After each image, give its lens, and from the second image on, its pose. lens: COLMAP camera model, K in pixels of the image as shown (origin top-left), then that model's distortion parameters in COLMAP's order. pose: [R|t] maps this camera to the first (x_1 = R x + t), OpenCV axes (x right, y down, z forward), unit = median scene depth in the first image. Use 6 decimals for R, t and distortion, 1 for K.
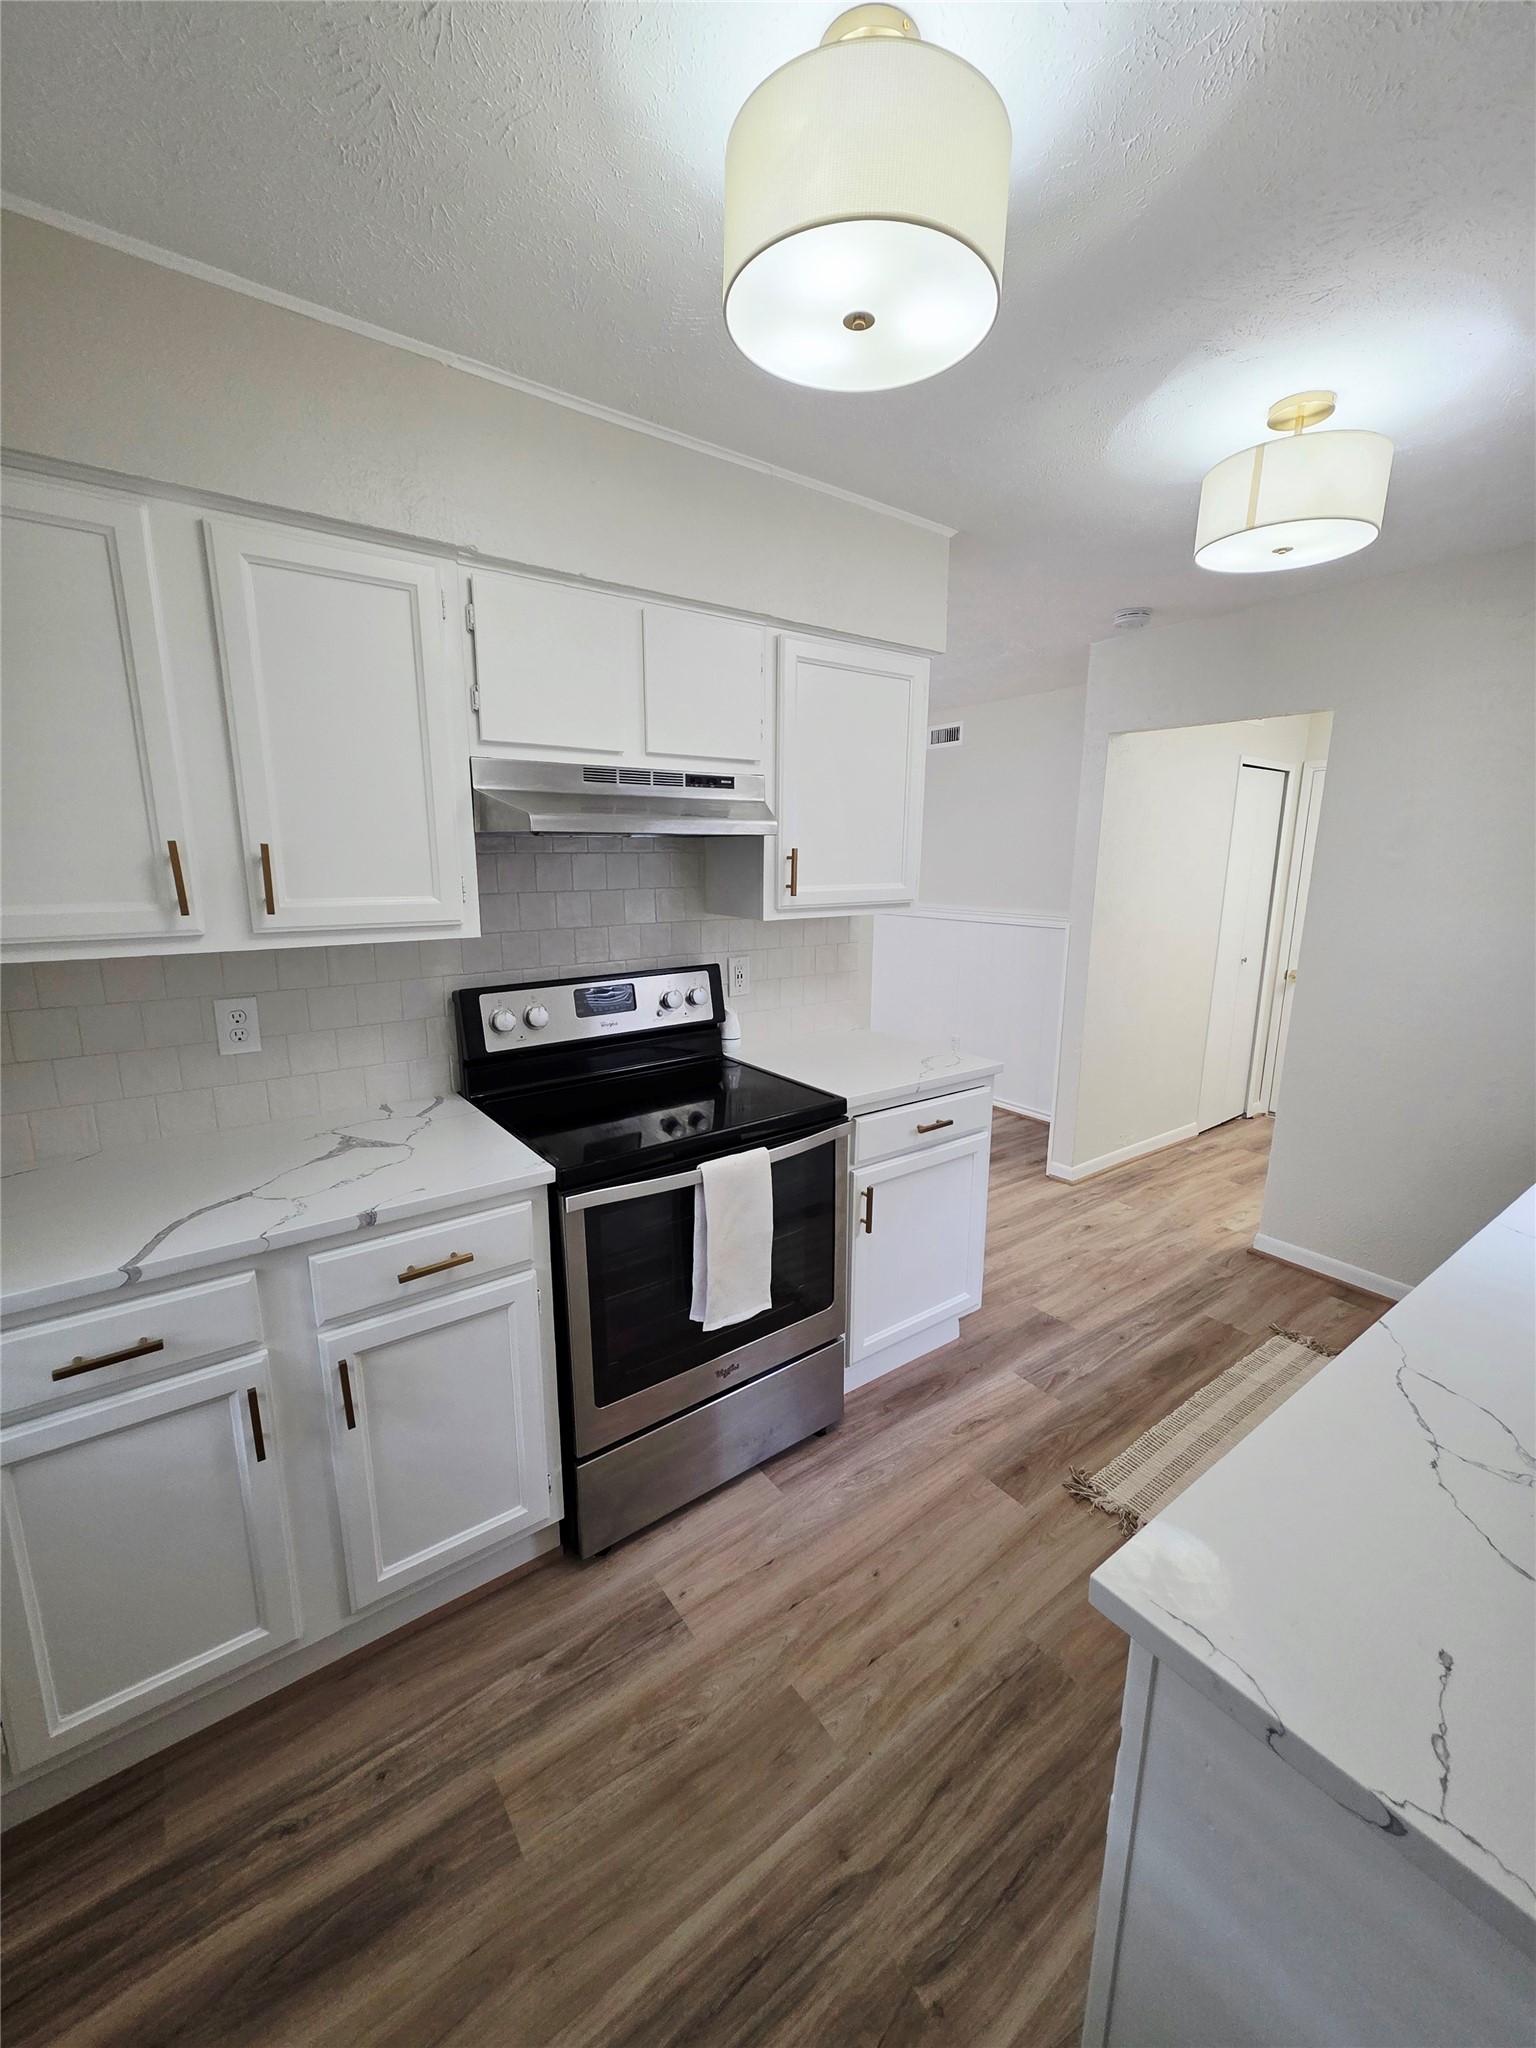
lens RADIAL K [[819.3, 0, 772.9], [0, 819.3, 1025.9], [0, 0, 1]] dist [-0.014015, -0.000296]
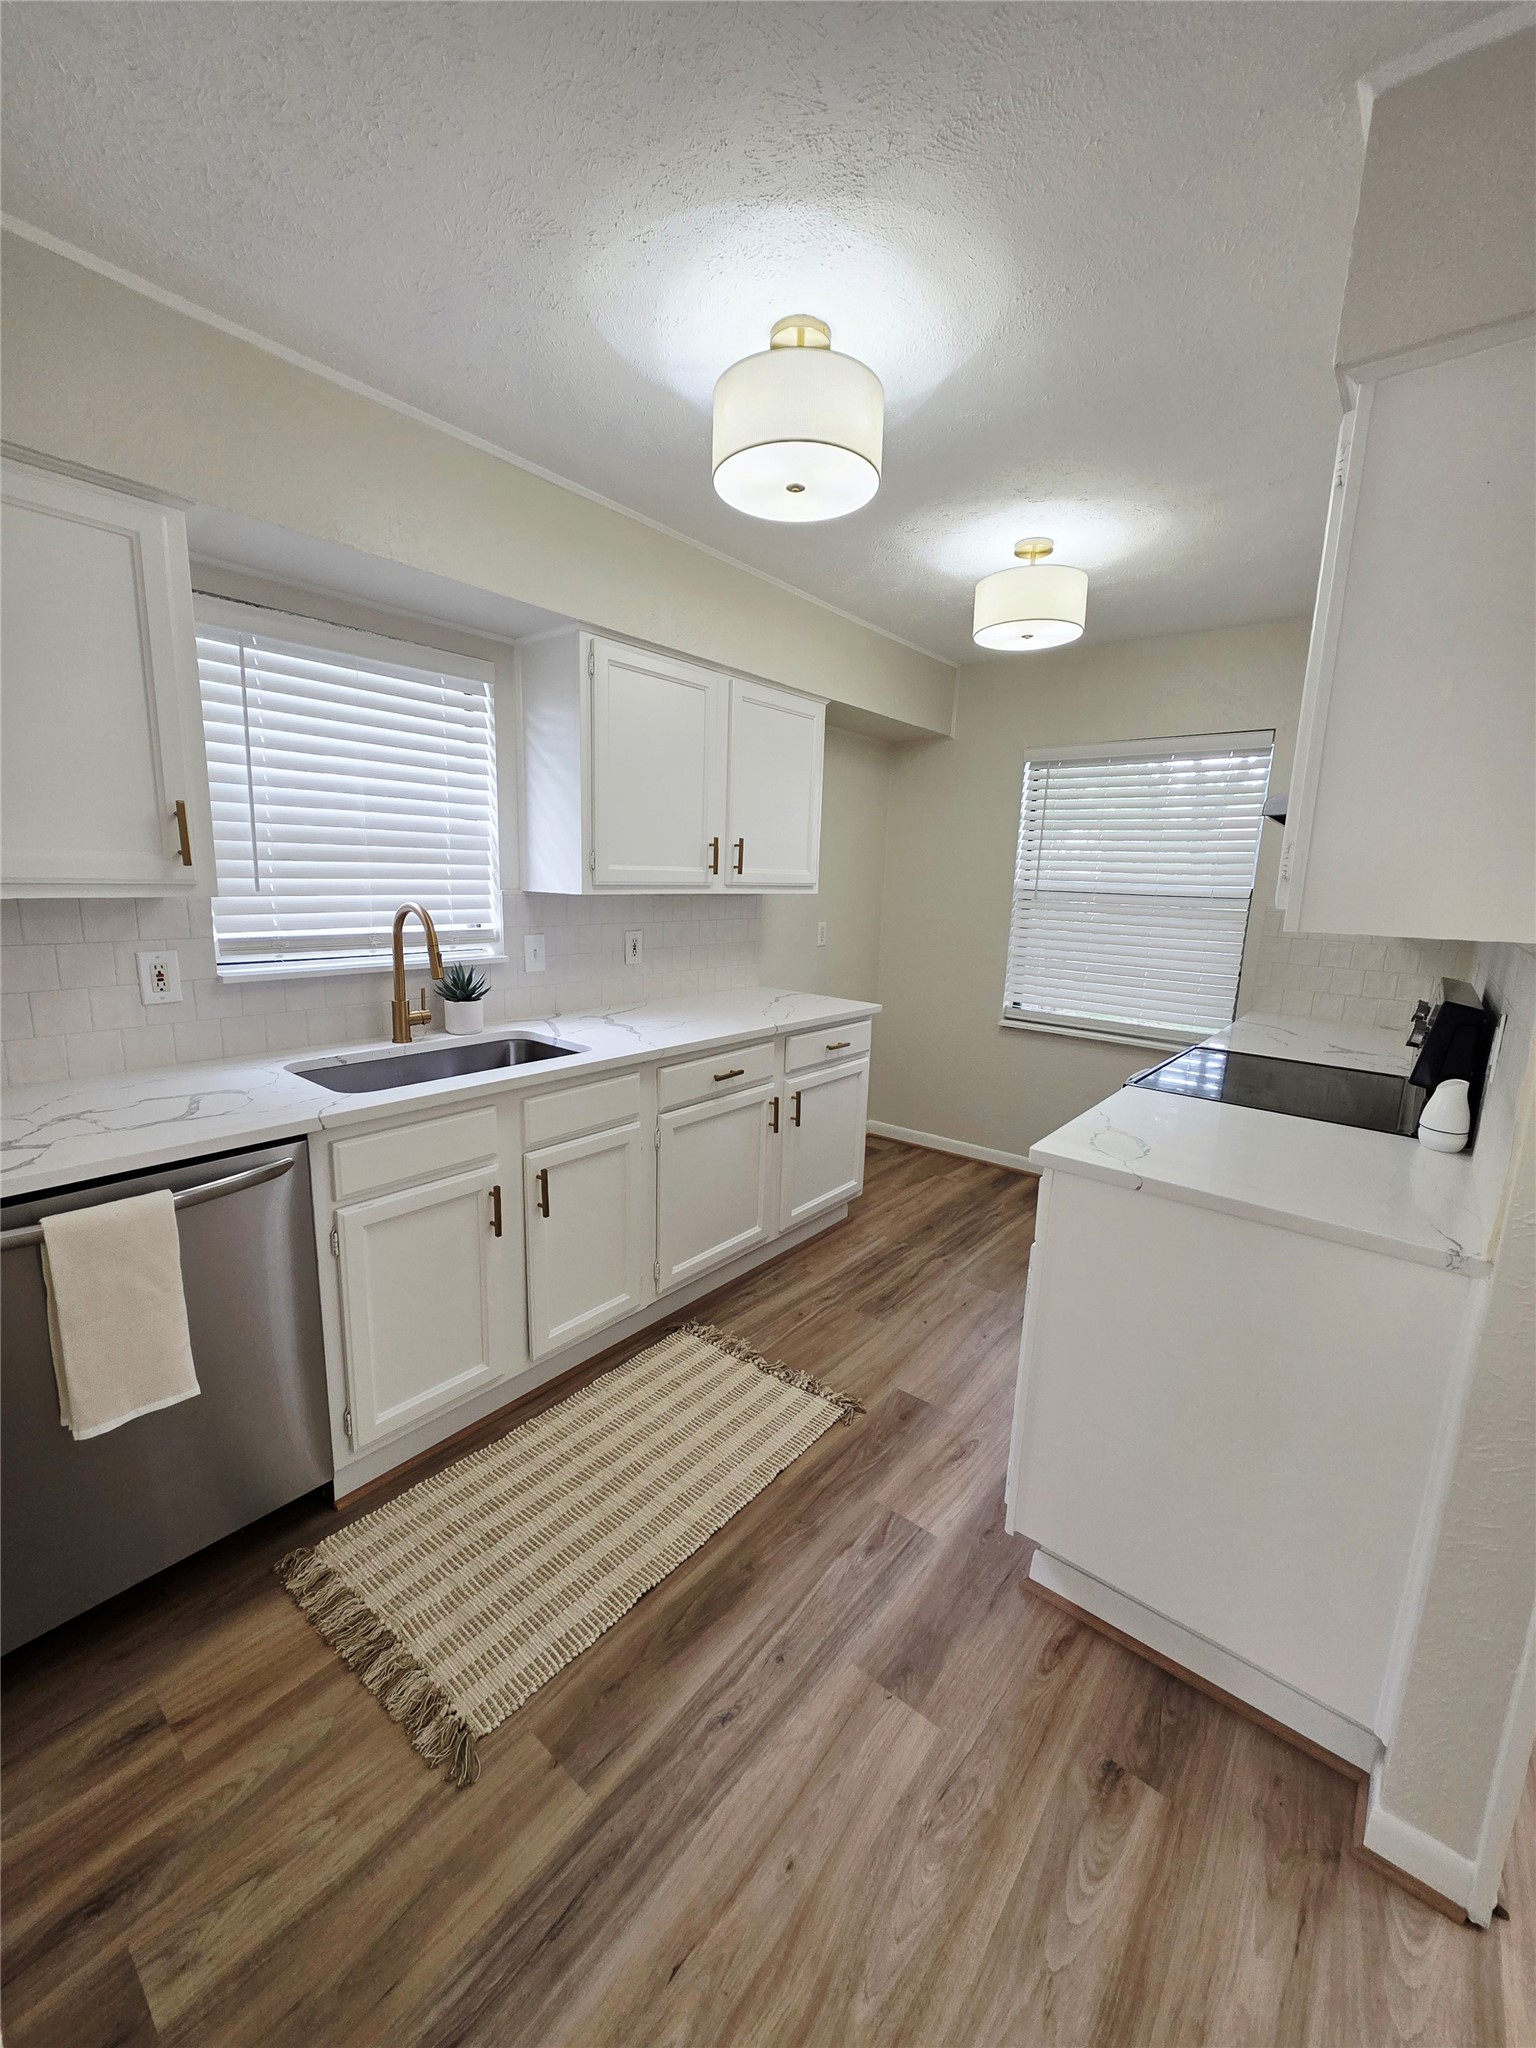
lens RADIAL K [[819.3, 0, 768.9], [0, 819.3, 1022.8], [0, 0, 1]] dist [-0.014015, -0.000296]
pose [[-0.969363, 0.008653, -0.245482, 0.677472], [-0.088961, 0.919166, 0.383691, -0.292139], [0.228958, 0.393774, -0.890236, 1.577379]]
